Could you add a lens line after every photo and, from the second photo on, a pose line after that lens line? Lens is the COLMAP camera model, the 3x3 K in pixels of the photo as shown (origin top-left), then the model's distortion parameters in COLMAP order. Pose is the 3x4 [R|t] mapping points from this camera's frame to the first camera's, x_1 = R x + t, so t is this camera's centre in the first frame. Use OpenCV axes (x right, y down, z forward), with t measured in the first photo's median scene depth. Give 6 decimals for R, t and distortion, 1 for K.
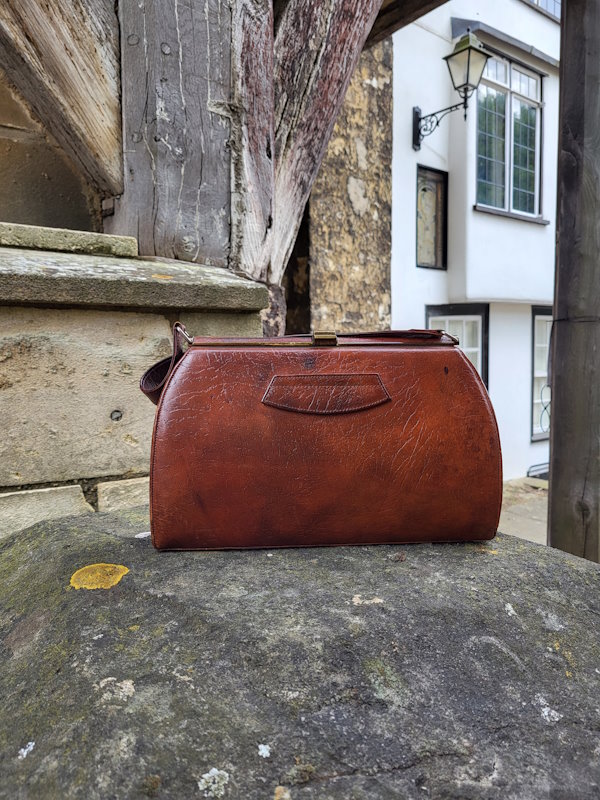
lens RADIAL K [[634.9, 0, 299.7], [0, 634.9, 400.5], [0, 0, 1]] dist [0.024547, -0.033421]
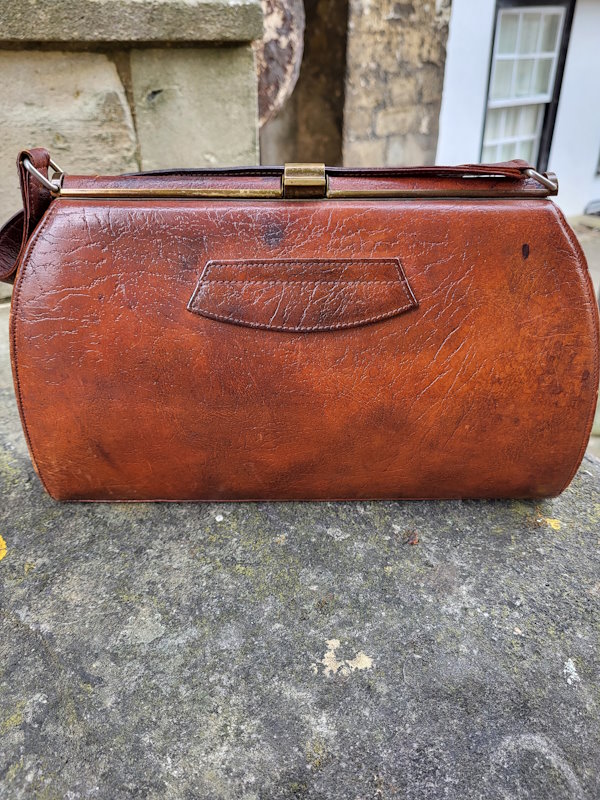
lens RADIAL K [[634.9, 0, 300.8], [0, 634.9, 401.8], [0, 0, 1]] dist [0.024547, -0.033421]
pose [[0.998356, 0.032882, -0.046951, 0.040691], [-0.010073, 0.906990, 0.421032, -0.094053], [0.056429, -0.419867, 0.905830, 0.263141]]
